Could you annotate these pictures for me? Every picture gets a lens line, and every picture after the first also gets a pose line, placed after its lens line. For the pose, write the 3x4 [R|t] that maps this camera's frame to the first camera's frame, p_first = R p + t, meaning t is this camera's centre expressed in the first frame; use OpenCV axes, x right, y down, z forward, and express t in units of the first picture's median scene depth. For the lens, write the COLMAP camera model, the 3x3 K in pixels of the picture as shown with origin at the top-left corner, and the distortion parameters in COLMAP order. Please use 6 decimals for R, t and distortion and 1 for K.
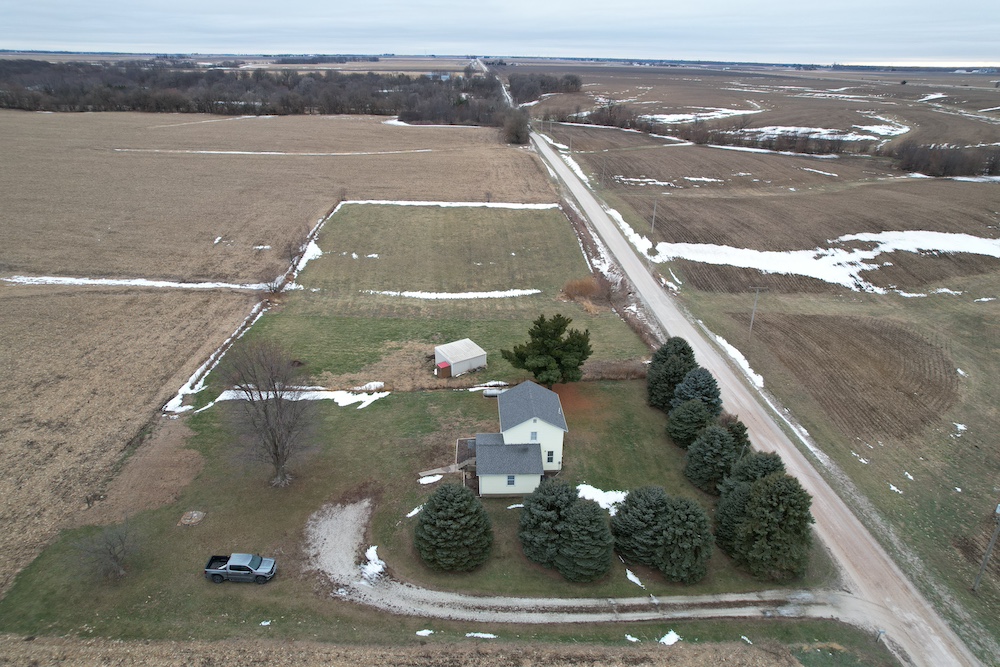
lens RADIAL K [[638.2, 0, 499.9], [0, 638.2, 330.1], [0, 0, 1]] dist [-0.065445, 0.060250]
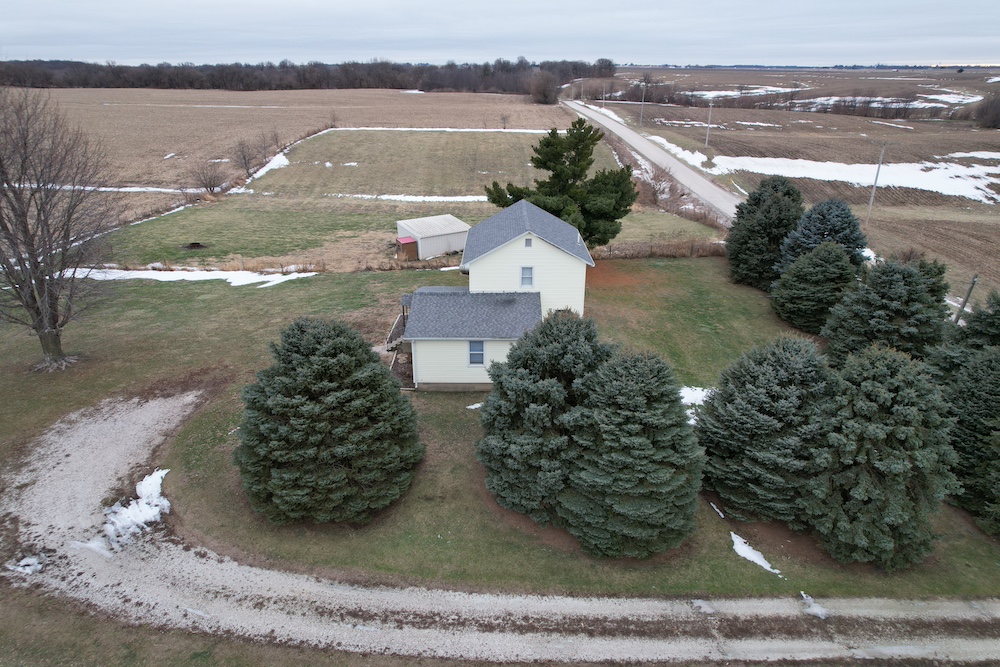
lens RADIAL K [[638.2, 0, 500.0], [0, 638.2, 327.5], [0, 0, 1]] dist [-0.065445, 0.060250]
pose [[0.998662, 0.004790, -0.051488, 0.057880], [-0.005754, 0.999811, -0.018587, 0.215840], [0.051389, 0.018858, 0.998501, 0.490476]]
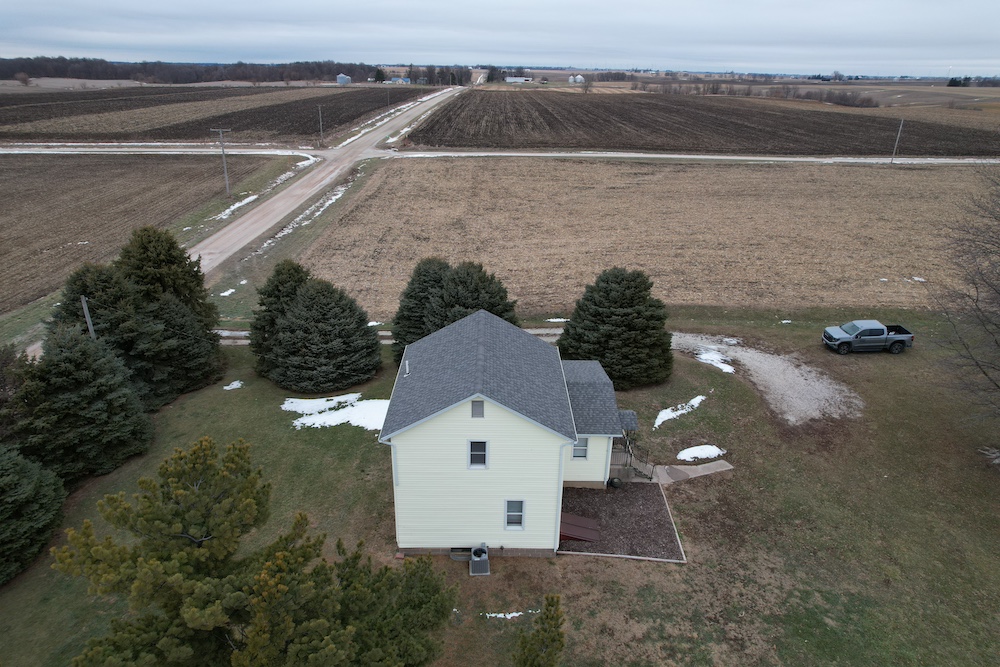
lens RADIAL K [[638.2, 0, 497.9], [0, 638.2, 340.9], [0, 0, 1]] dist [-0.065445, 0.060250]
pose [[-0.998610, -0.045783, 0.026126, 0.034363], [-0.011577, 0.674014, 0.738628, -0.173158], [-0.051426, 0.737298, -0.673607, 1.281482]]
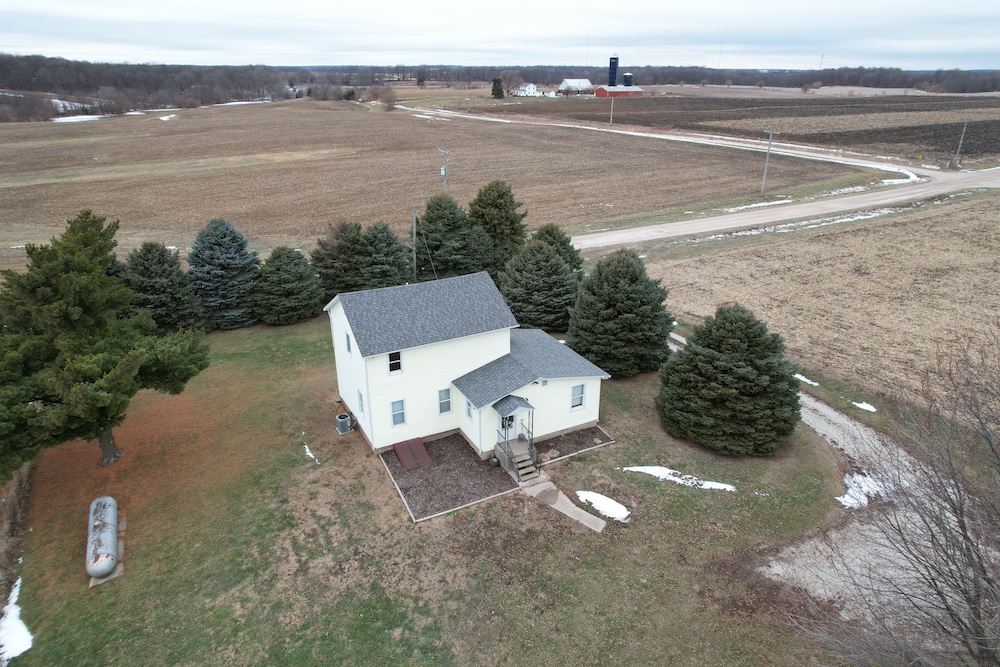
lens RADIAL K [[638.2, 0, 497.5], [0, 638.2, 338.7], [0, 0, 1]] dist [-0.065445, 0.060250]
pose [[-0.426649, -0.375561, 0.822754, -0.382406], [0.357315, 0.765705, 0.534810, -0.092937], [-0.830841, 0.522158, -0.192494, 1.092965]]
